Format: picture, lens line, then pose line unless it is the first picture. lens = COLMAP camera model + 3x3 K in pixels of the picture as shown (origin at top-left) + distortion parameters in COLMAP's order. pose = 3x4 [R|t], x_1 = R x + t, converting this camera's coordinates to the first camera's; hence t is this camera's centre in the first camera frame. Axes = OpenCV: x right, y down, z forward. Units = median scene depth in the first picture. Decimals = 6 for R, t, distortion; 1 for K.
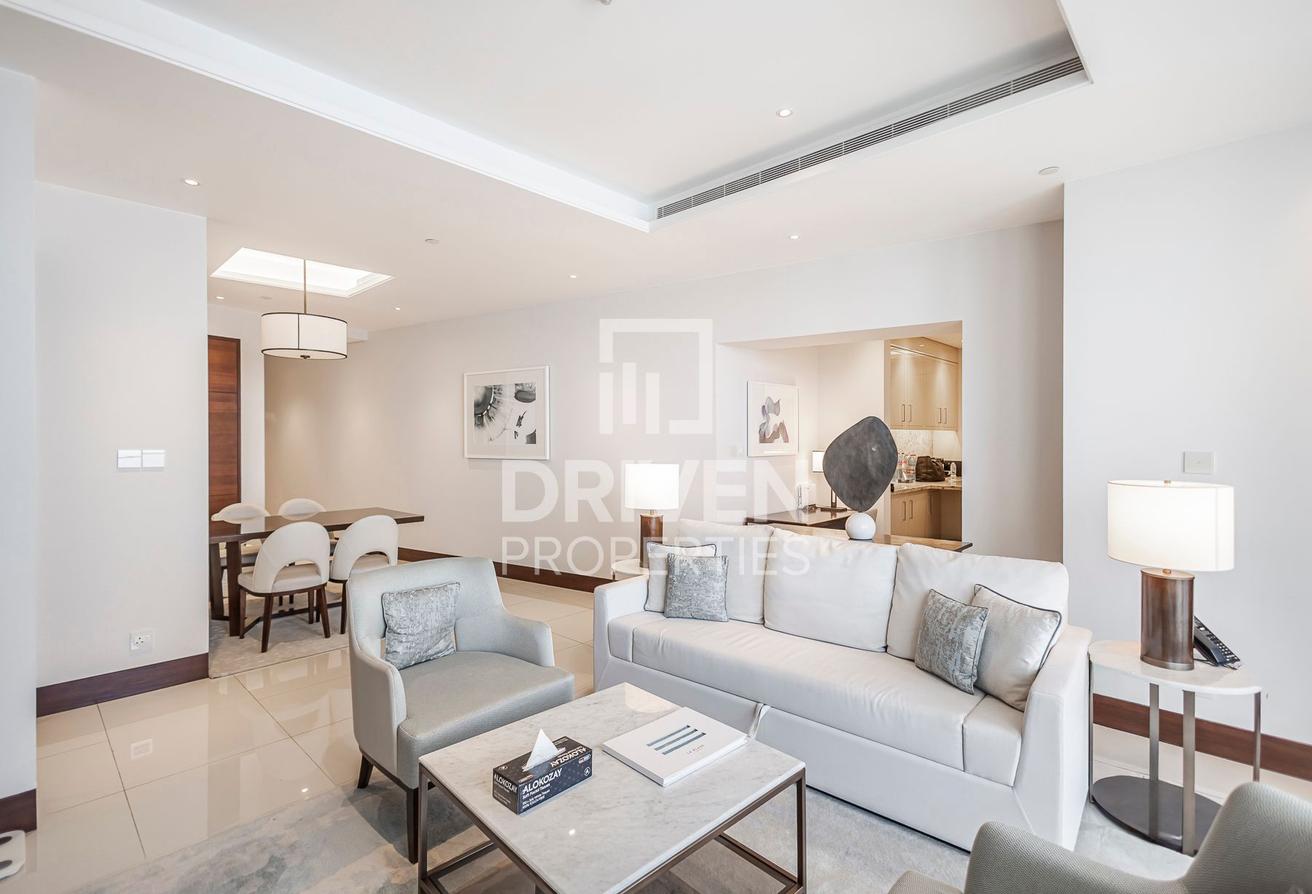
lens RADIAL K [[604.1, 0, 658.1], [0, 604.1, 441.8], [0, 0, 1]] dist [0.000398, 0.000025]
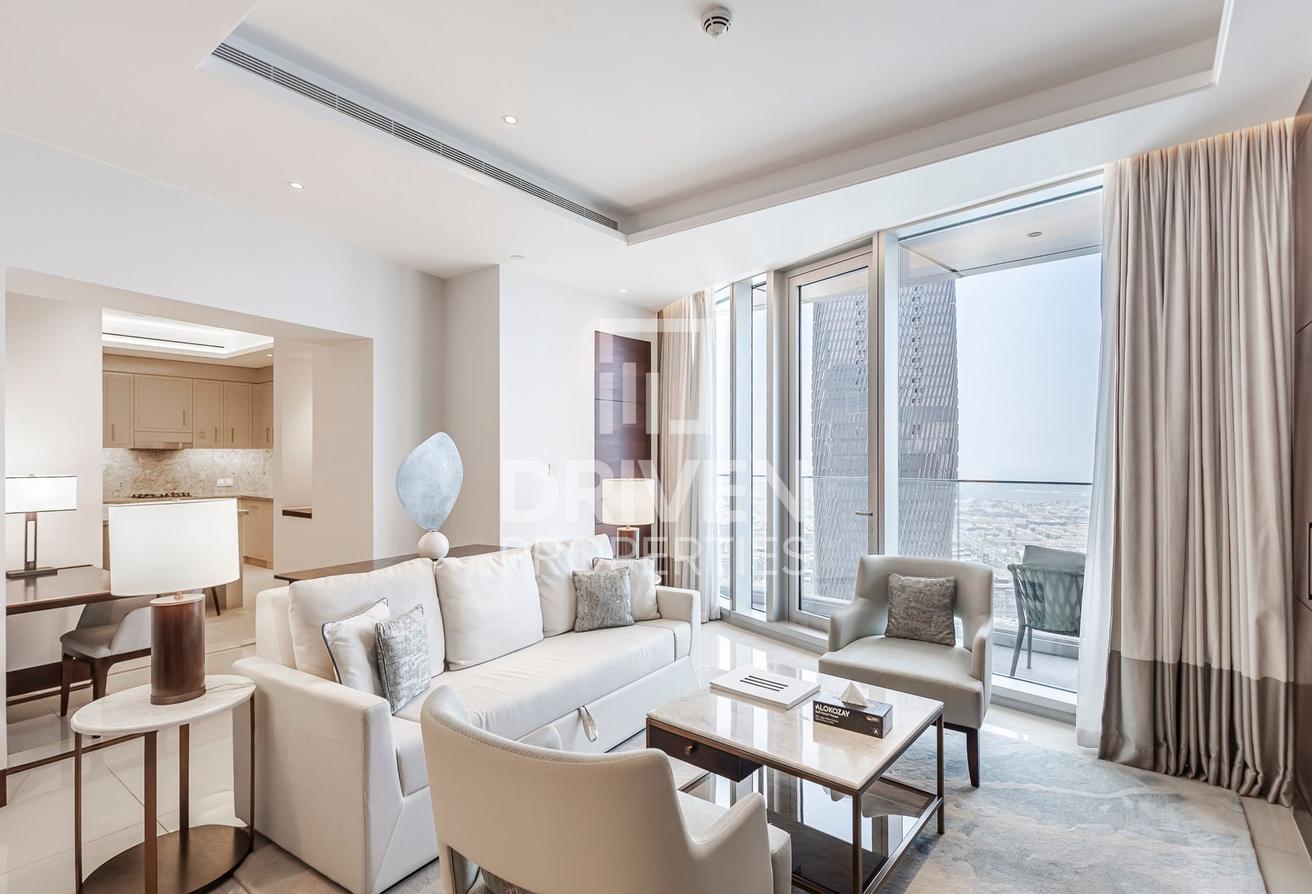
lens RADIAL K [[652.6, 0, 656.3], [0, 652.6, 452.5], [0, 0, 1]] dist [-0.001149, -0.000182]
pose [[-0.131721, 0.007571, 0.991258, -0.845067], [0.008892, 0.999940, -0.006455, 0.002297], [-0.991247, 0.007964, -0.131781, 0.893327]]
